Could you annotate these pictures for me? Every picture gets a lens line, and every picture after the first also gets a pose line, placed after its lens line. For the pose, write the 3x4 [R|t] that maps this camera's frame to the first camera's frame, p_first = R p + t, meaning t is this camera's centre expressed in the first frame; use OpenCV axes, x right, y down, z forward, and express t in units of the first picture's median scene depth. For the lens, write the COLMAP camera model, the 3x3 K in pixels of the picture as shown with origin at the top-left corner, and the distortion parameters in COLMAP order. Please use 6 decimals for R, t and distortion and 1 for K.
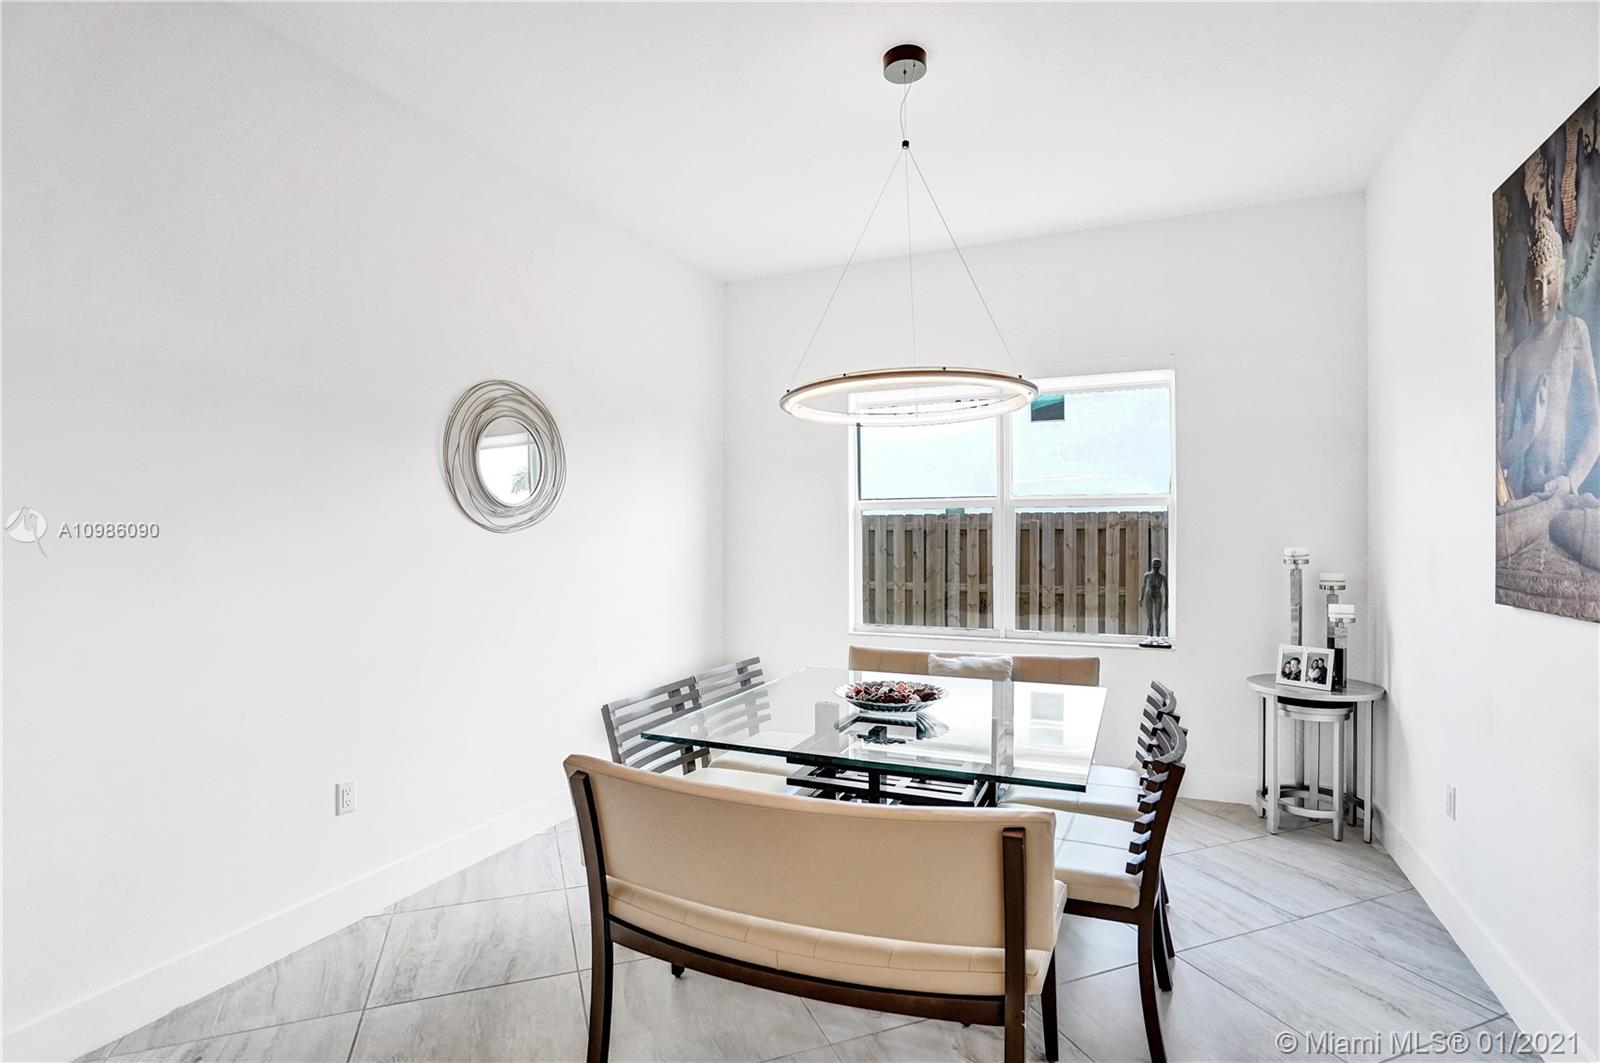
lens RADIAL K [[785.0, 0, 794.4], [0, 785.0, 536.5], [0, 0, 1]] dist [-0.058087, 0.023698]
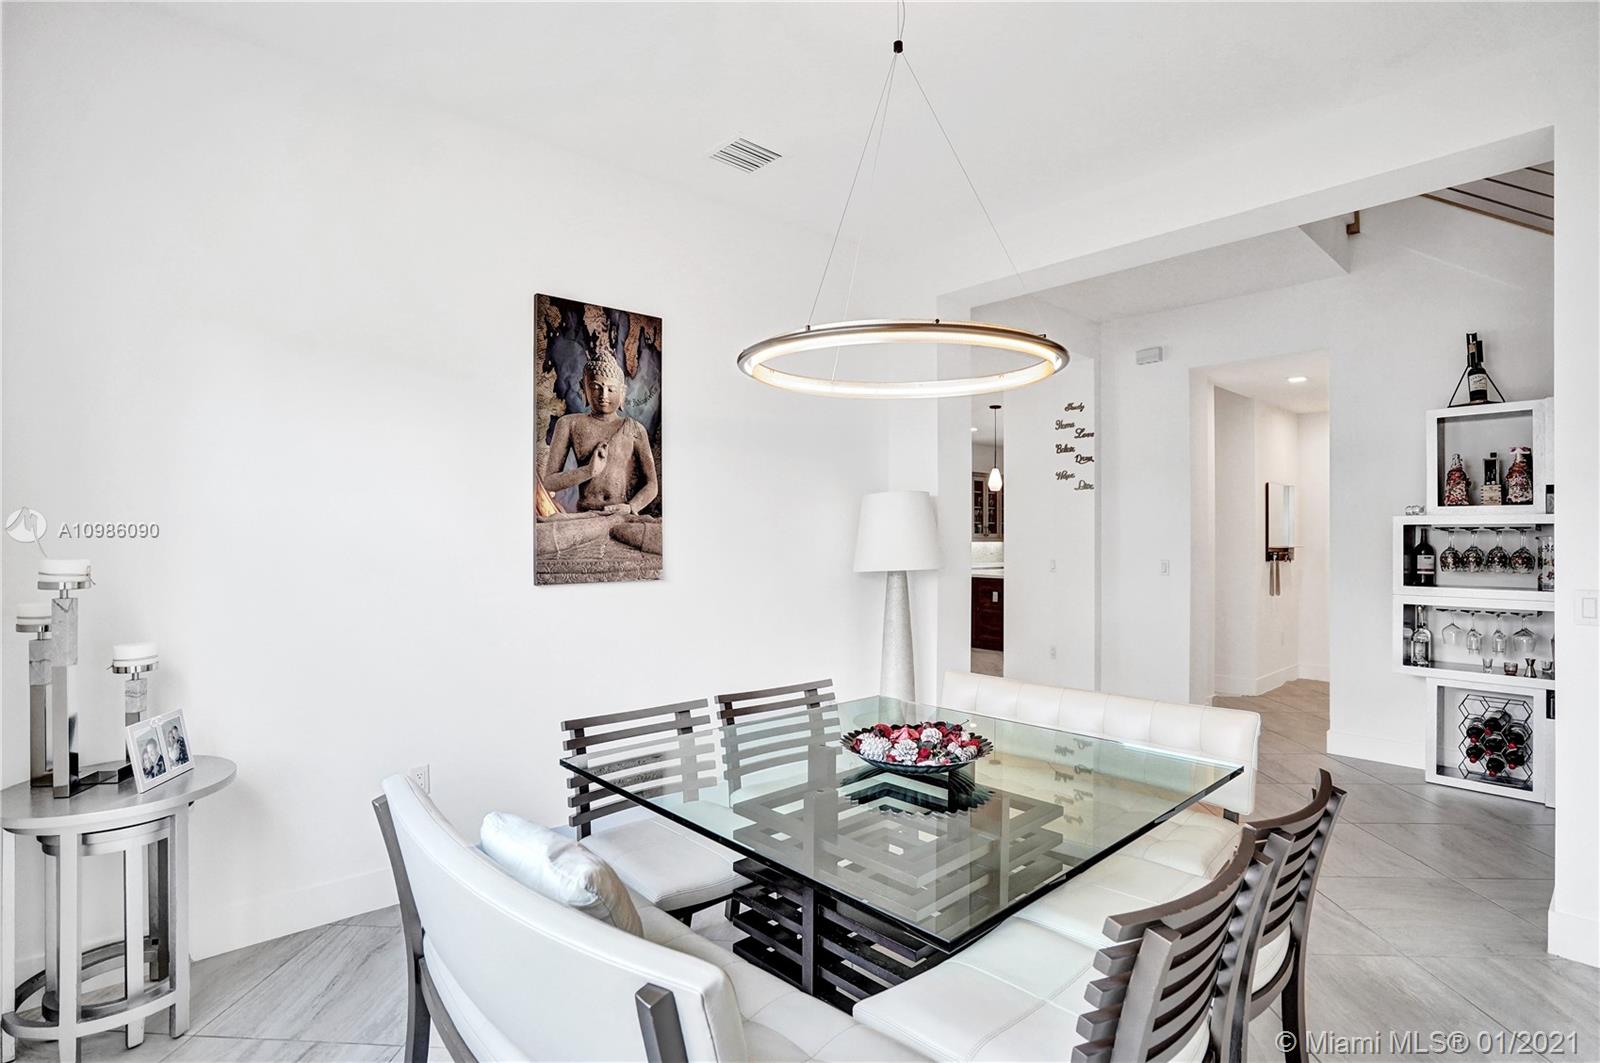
lens RADIAL K [[785.0, 0, 794.4], [0, 785.0, 536.5], [0, 0, 1]] dist [-0.058087, 0.023698]
pose [[-0.916731, 0.002444, 0.399497, -0.087739], [0.002949, 0.999995, 0.000649, -0.001590], [-0.399493, 0.001773, -0.916734, 2.111039]]
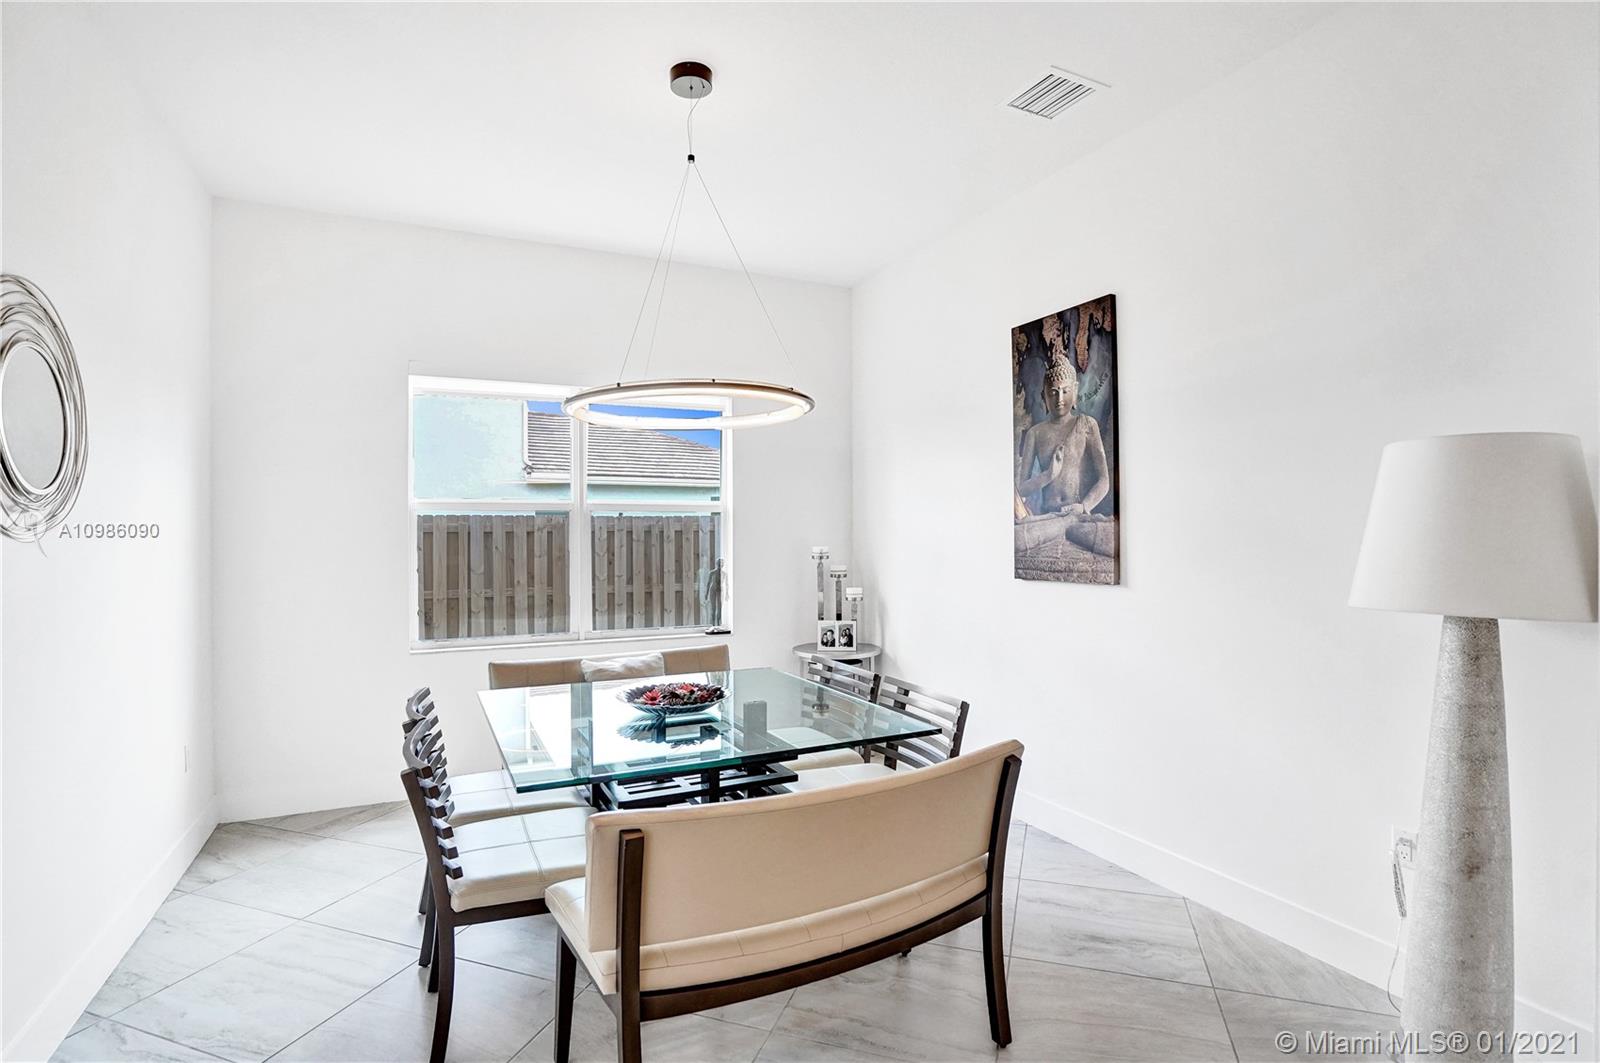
lens RADIAL K [[785.0, 0, 794.4], [0, 785.0, 536.5], [0, 0, 1]] dist [-0.058087, 0.023698]
pose [[0.635097, -0.001955, 0.772430, -0.673854], [0.004418, 0.999990, -0.001102, -0.002958], [-0.772420, 0.004112, 0.635099, 0.292753]]
